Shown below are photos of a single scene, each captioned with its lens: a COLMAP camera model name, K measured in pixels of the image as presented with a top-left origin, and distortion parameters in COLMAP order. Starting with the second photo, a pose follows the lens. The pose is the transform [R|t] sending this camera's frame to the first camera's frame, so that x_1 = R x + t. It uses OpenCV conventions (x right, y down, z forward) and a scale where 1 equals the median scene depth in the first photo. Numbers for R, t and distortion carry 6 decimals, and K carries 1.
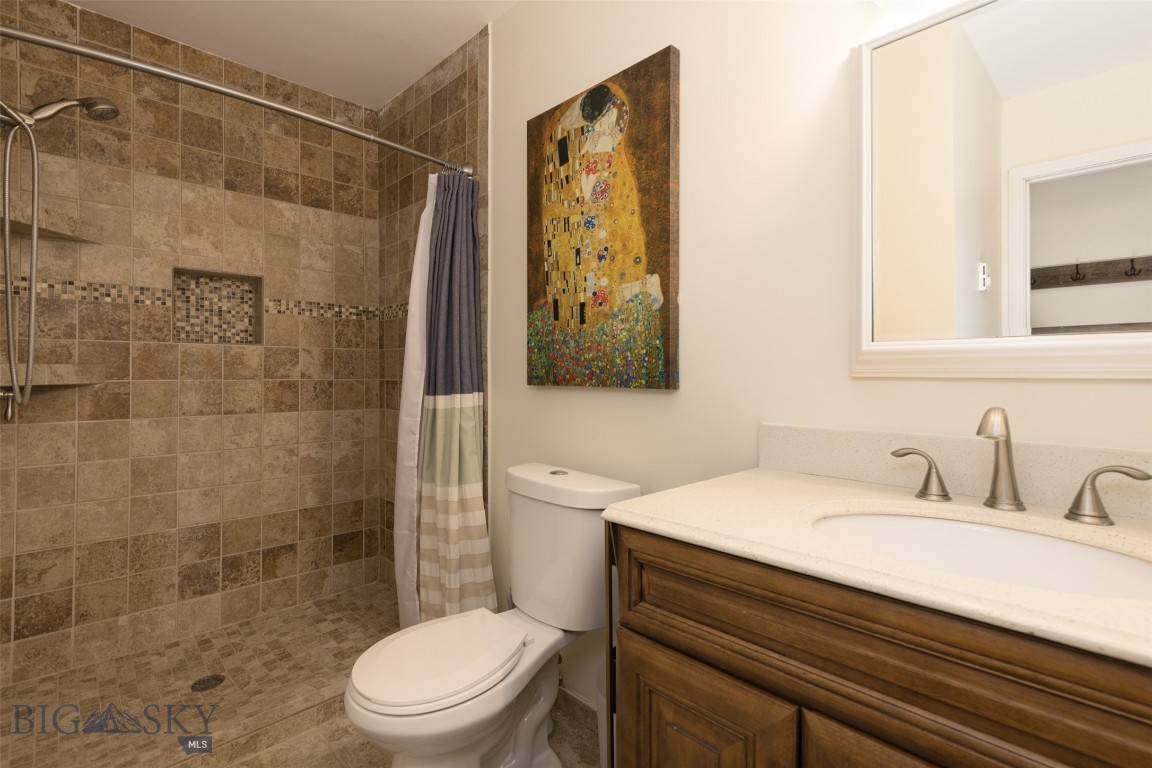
lens RADIAL K [[529.5, 0, 579.1], [0, 529.5, 378.9], [0, 0, 1]] dist [0.002342, 0.000473]
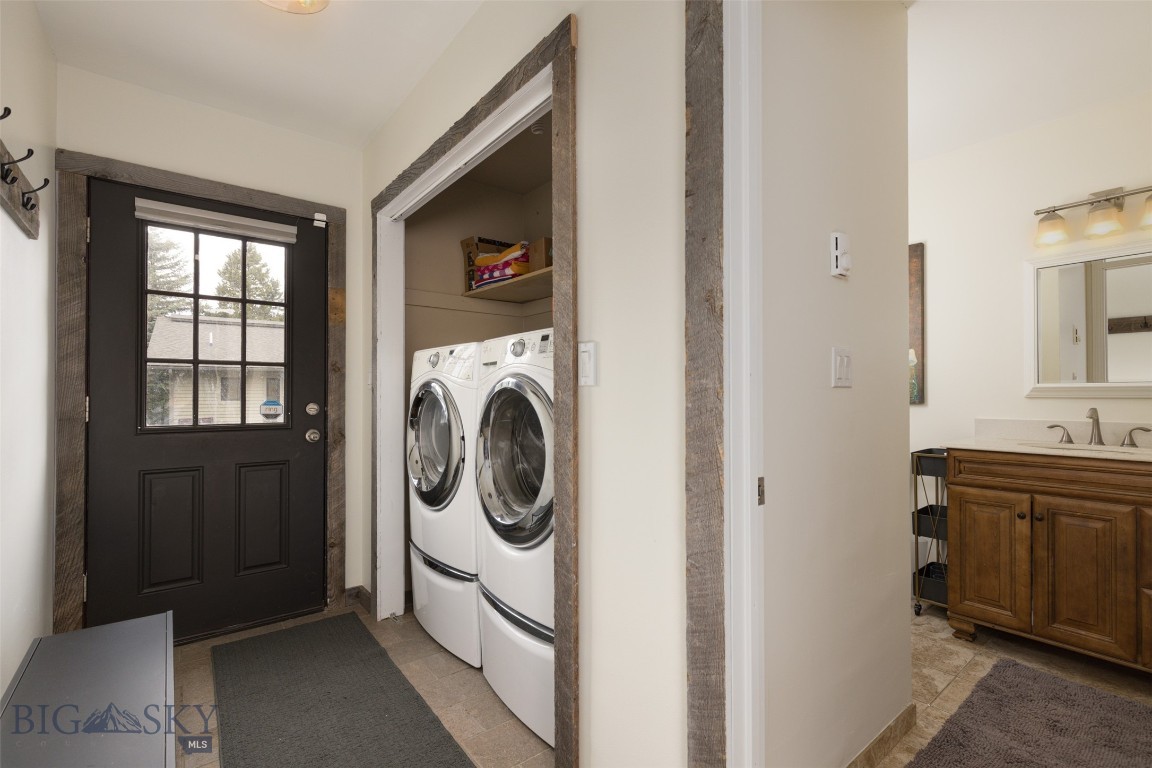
lens RADIAL K [[510.5, 0, 557.3], [0, 510.5, 397.4], [0, 0, 1]] dist [0.000156, -0.000129]
pose [[0.992831, -0.000196, -0.119529, -1.831817], [-0.000157, 0.999996, -0.002940, 0.003335], [0.119529, 0.002938, 0.992826, -2.166912]]
